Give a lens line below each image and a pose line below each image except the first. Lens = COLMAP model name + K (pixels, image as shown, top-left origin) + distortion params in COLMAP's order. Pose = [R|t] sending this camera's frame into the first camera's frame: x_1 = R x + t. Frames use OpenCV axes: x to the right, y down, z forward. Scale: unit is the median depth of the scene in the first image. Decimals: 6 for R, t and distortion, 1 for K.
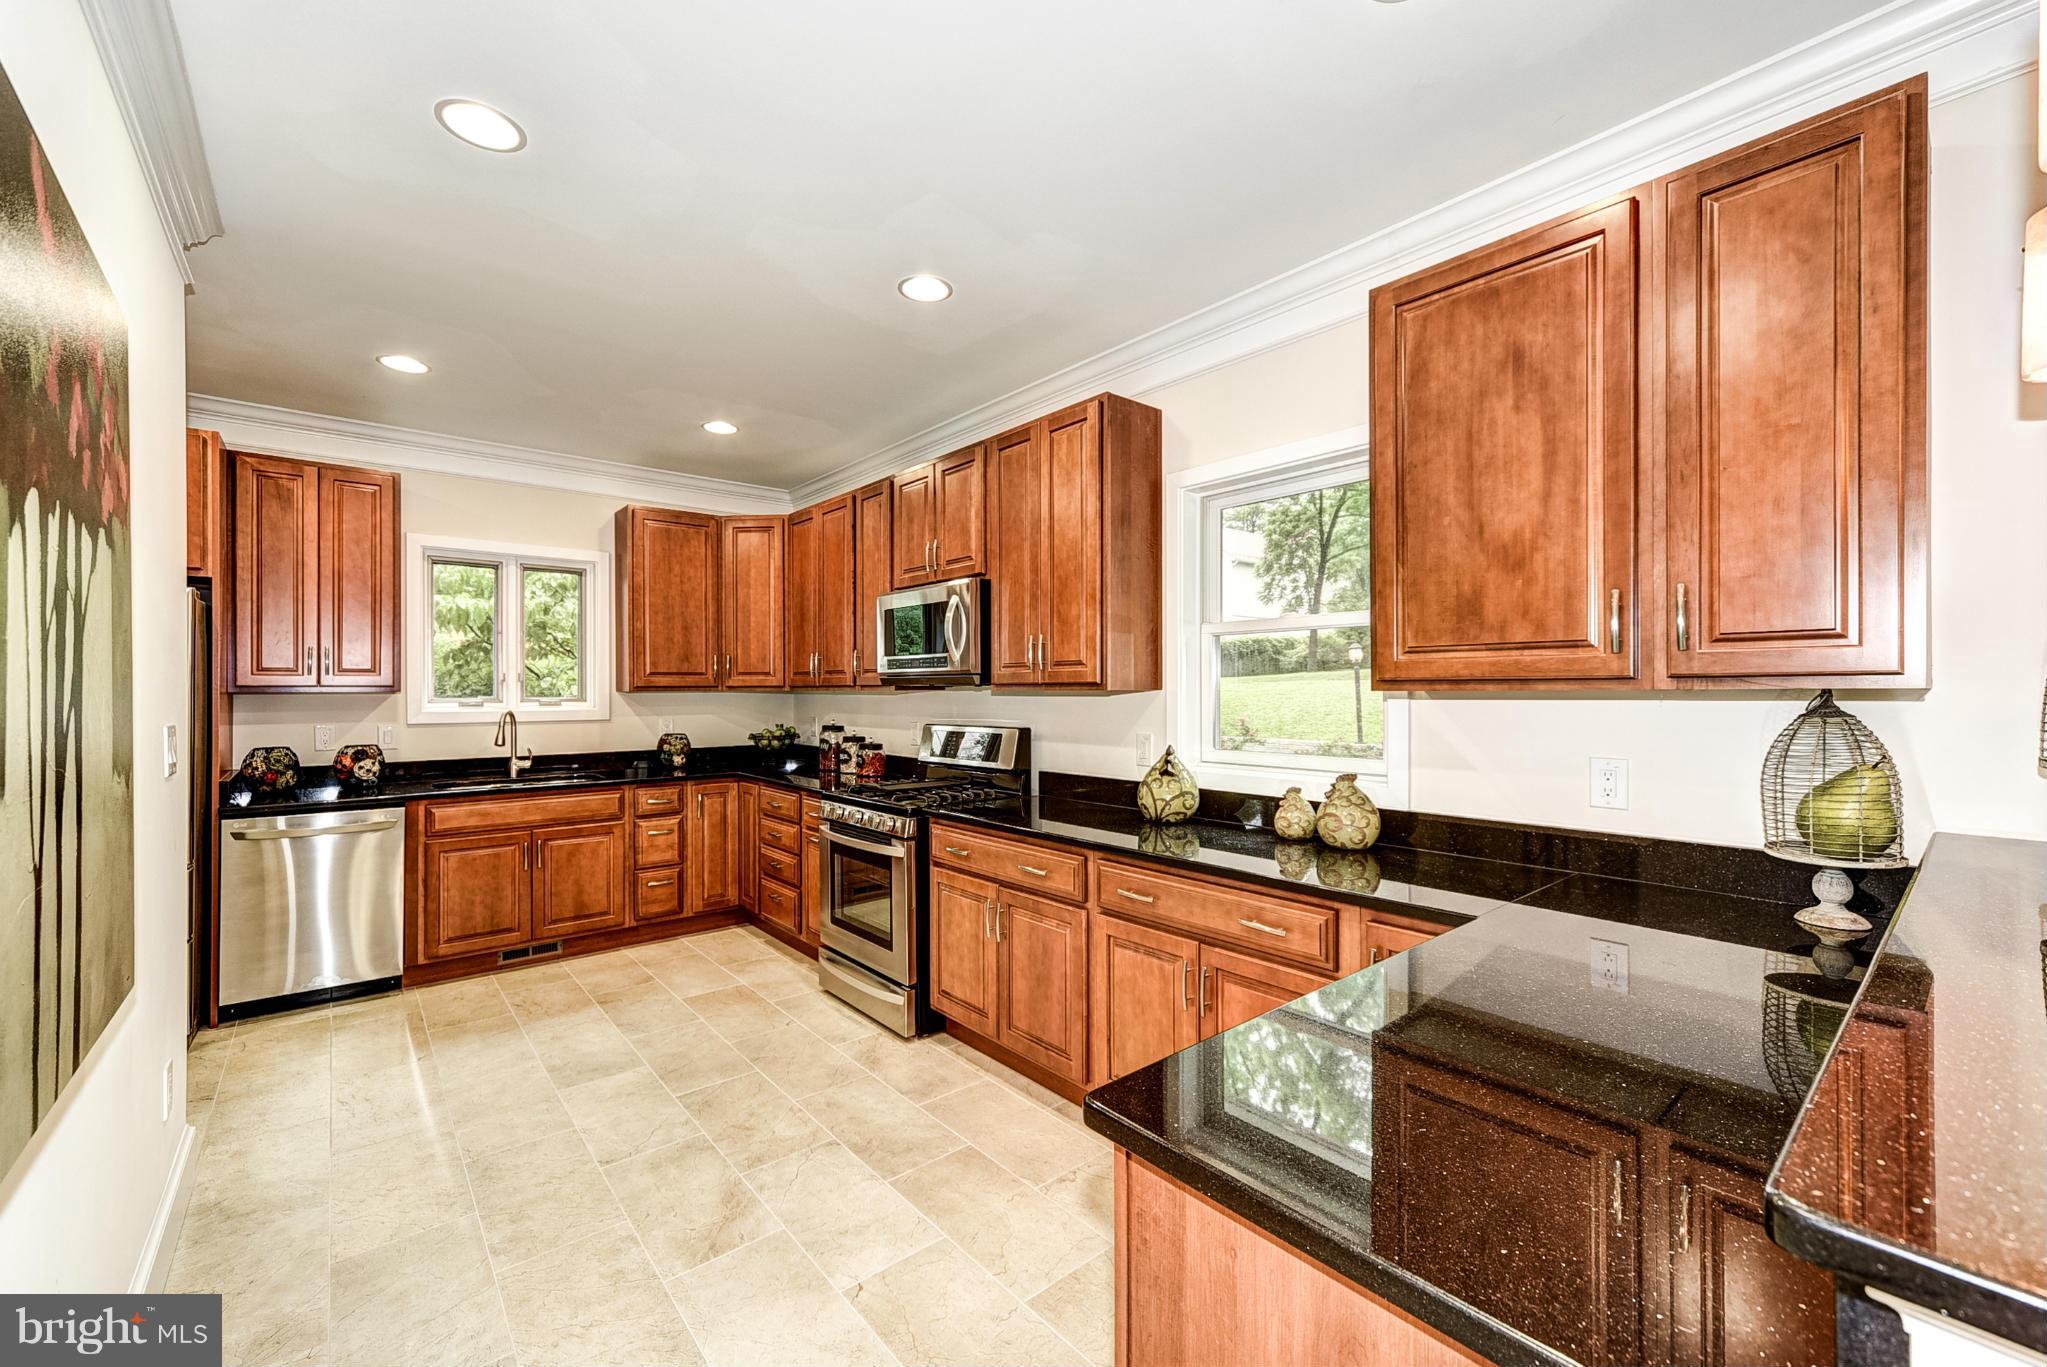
lens RADIAL K [[837.1, 0, 1048.4], [0, 837.1, 687.5], [0, 0, 1]] dist [0.016251, 0.000831]
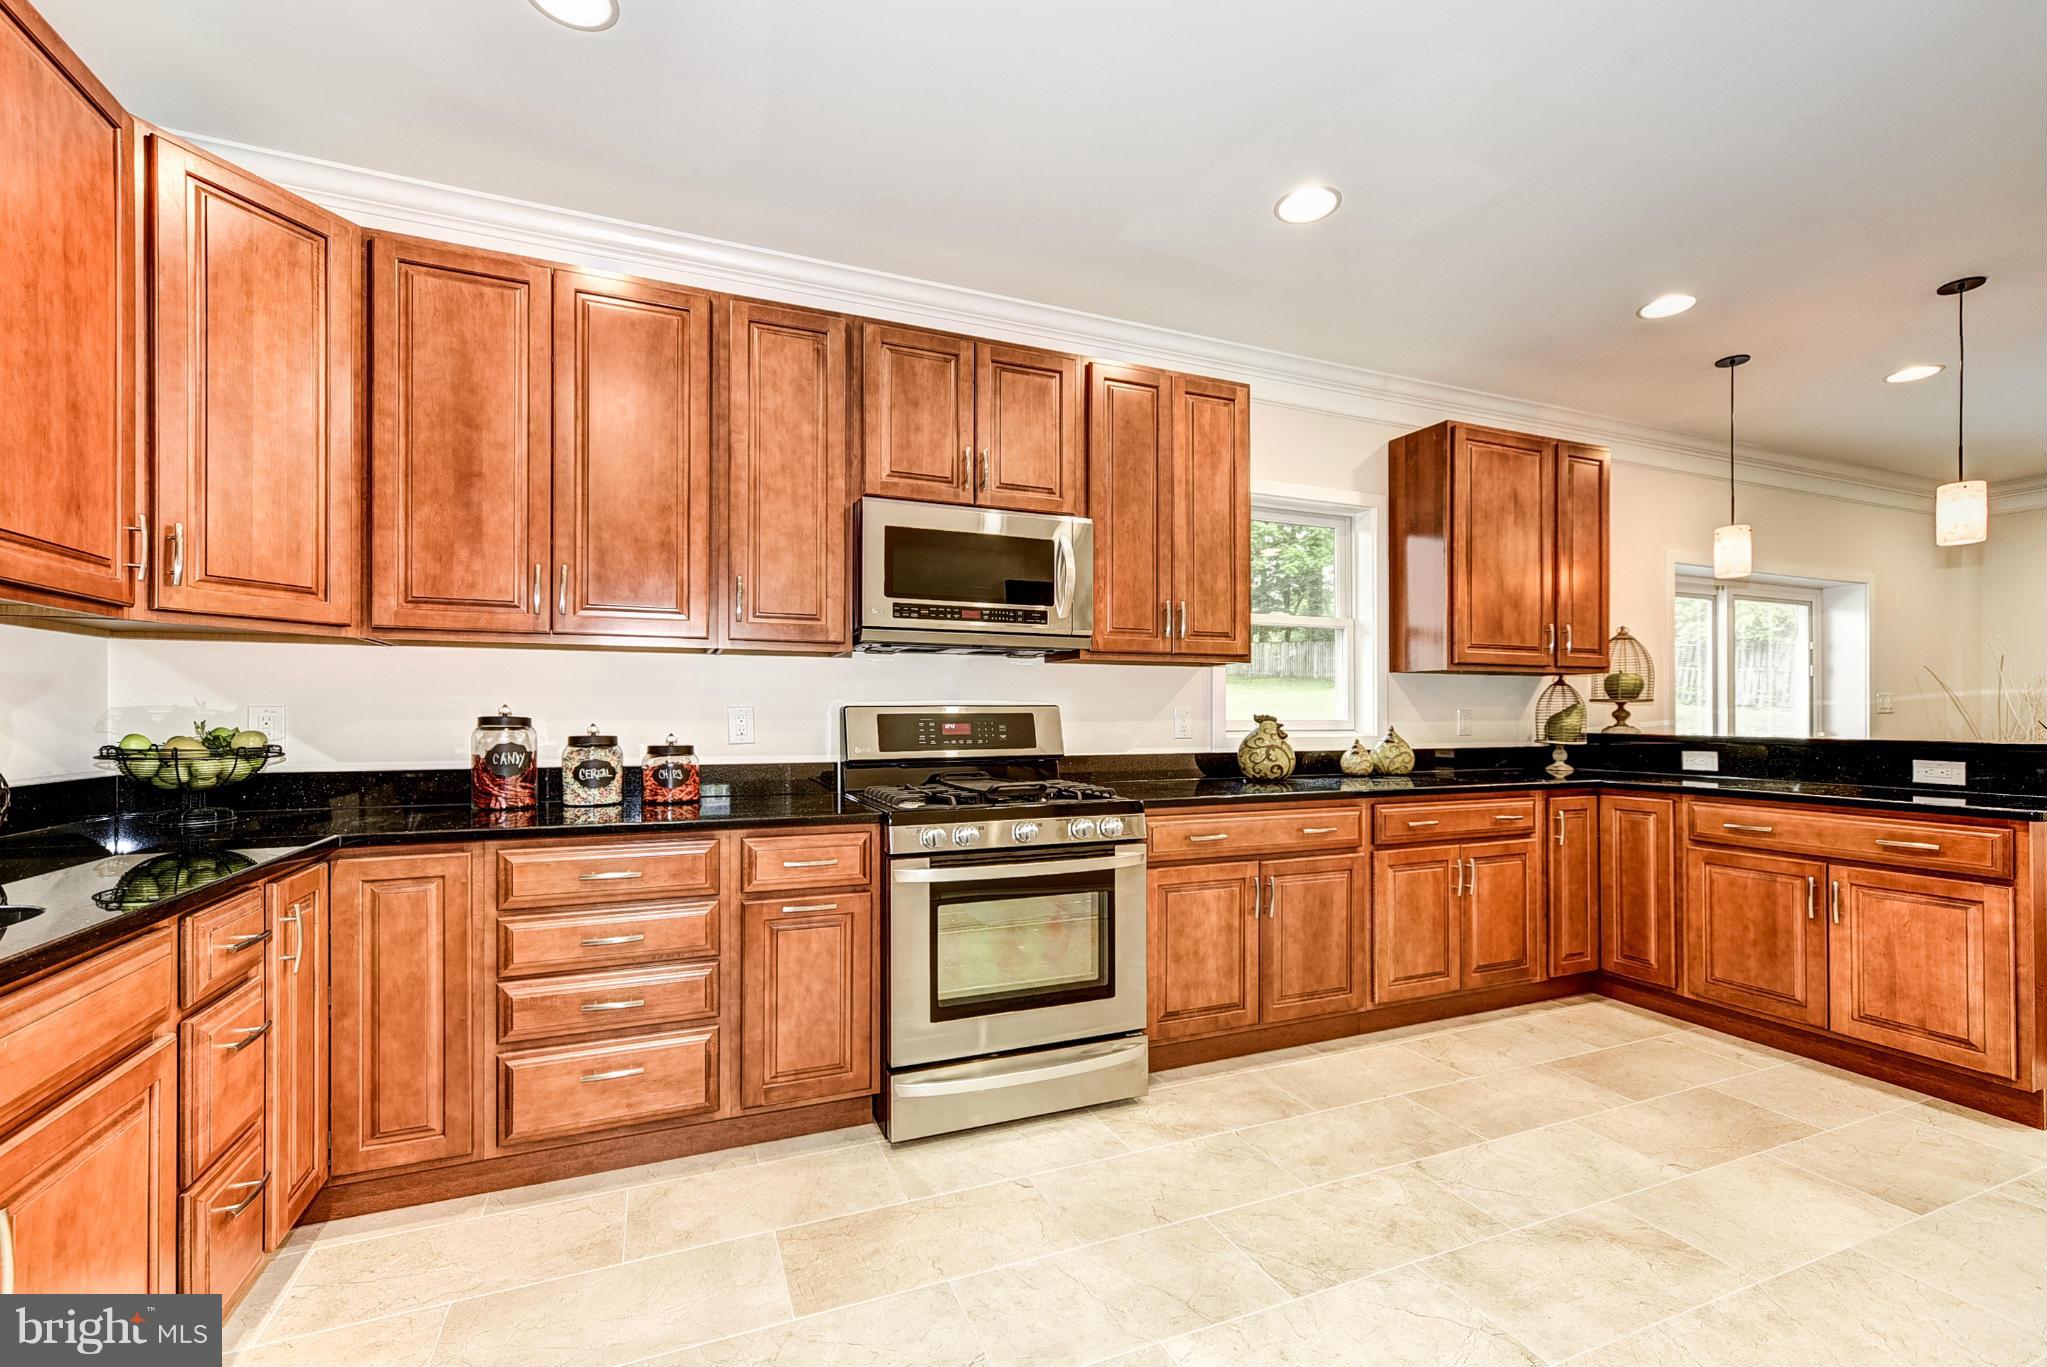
lens RADIAL K [[778.1, 0, 1023.2], [0, 778.1, 712.2], [0, 0, 1]] dist [0.001118, 0.000109]
pose [[0.345994, 0.009565, 0.938188, -0.669397], [-0.002269, 0.999954, -0.009358, 0.052402], [-0.938234, 0.001109, 0.345999, 0.646171]]
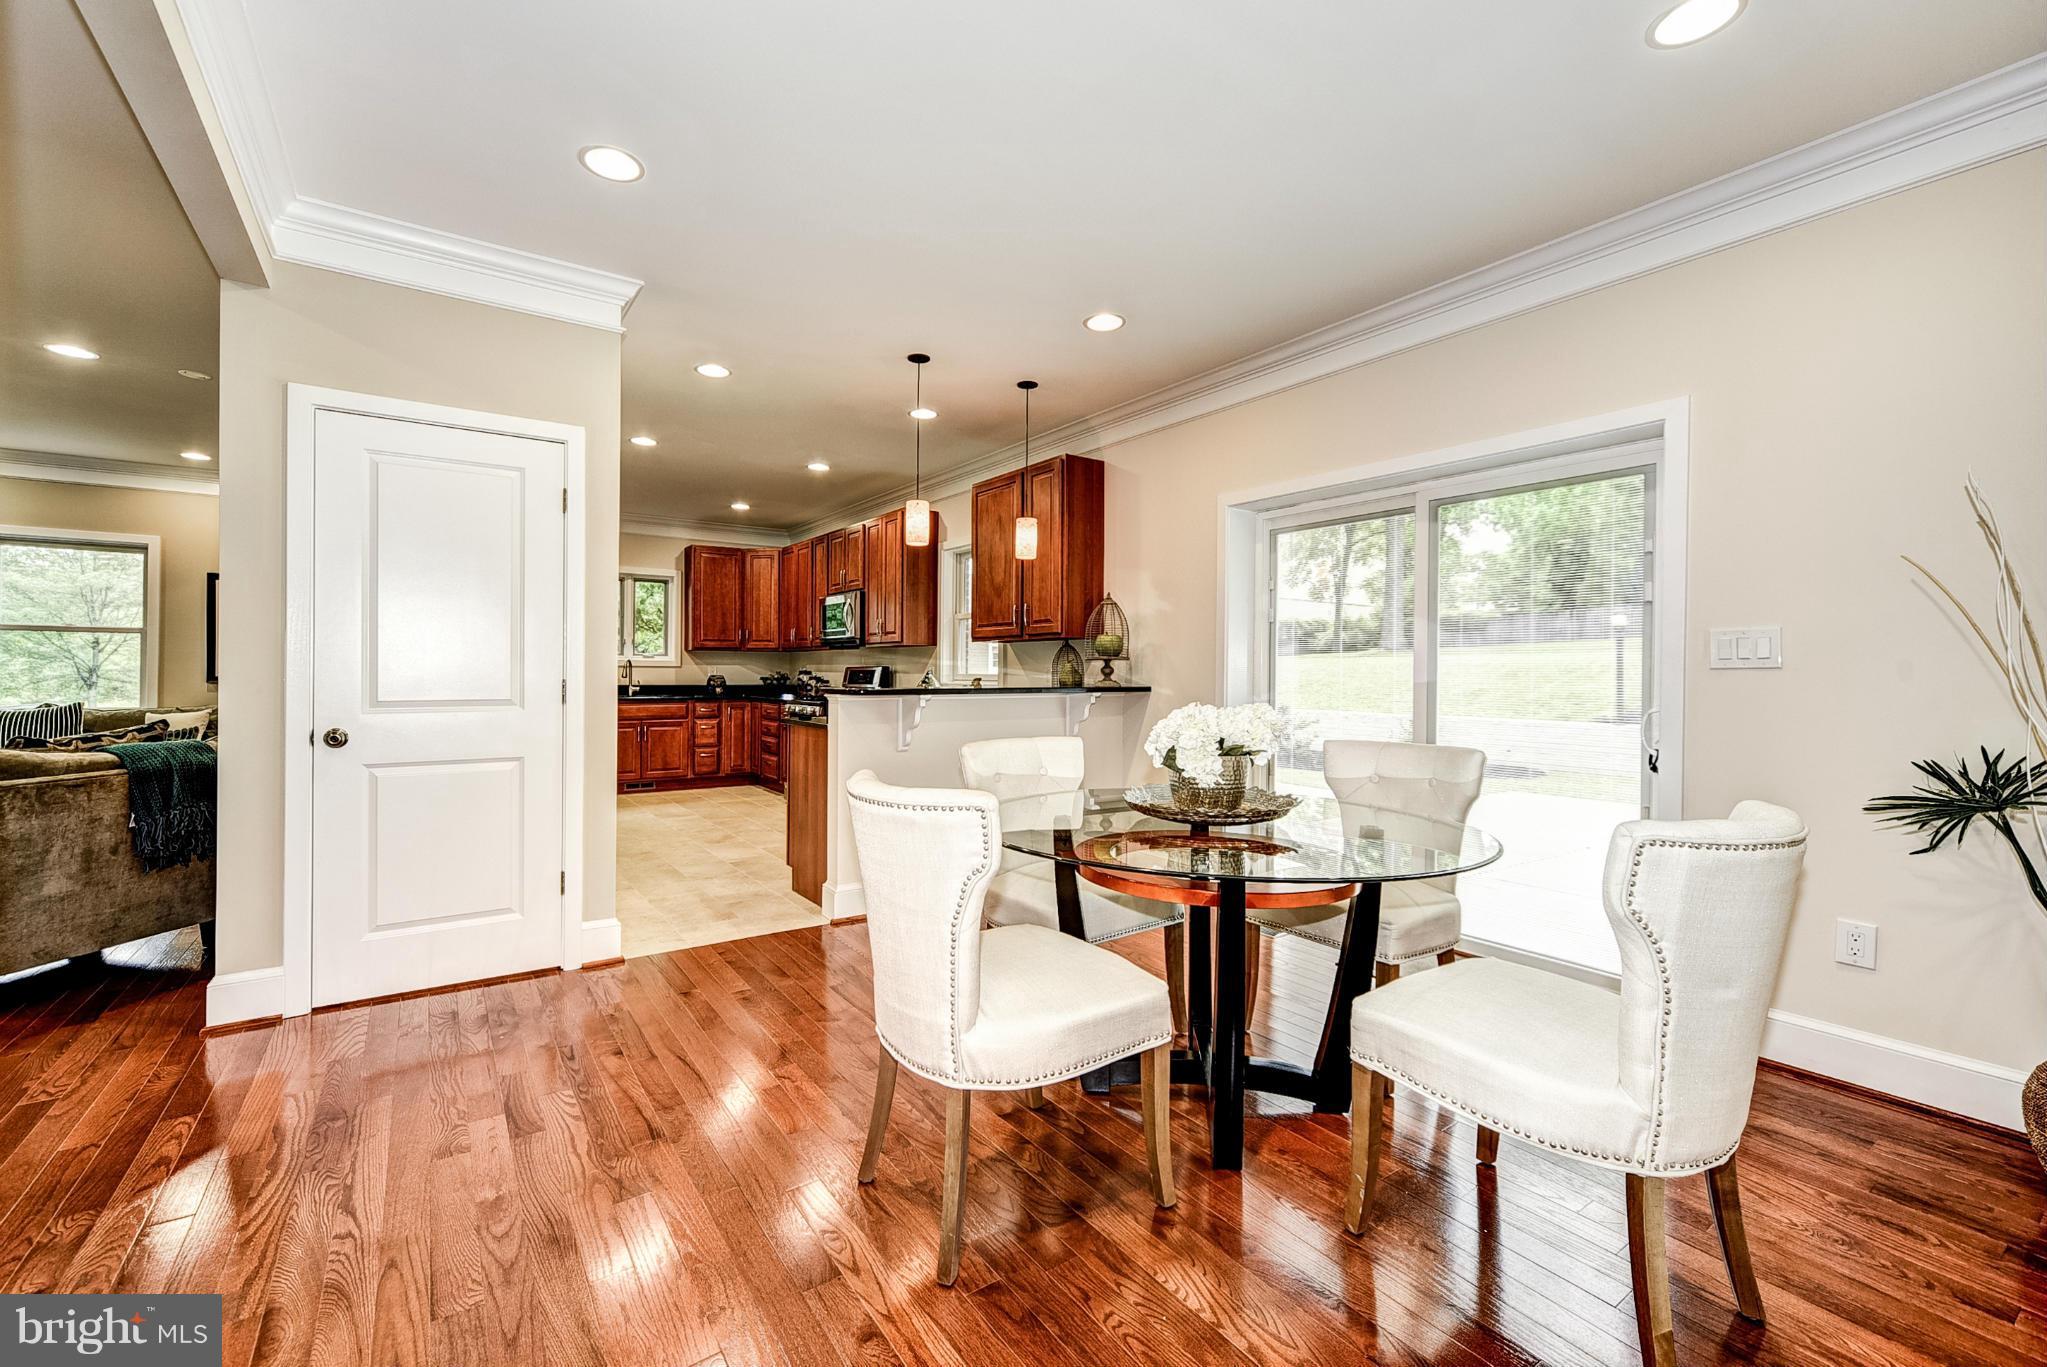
lens RADIAL K [[822.3, 0, 1026.4], [0, 822.3, 662.2], [0, 0, 1]] dist [0.001368, 0.000162]
pose [[0.996955, 0.005947, -0.077749, 0.366379], [-0.006529, 0.999952, -0.007245, 0.041193], [0.077702, 0.007731, 0.996947, -0.726659]]
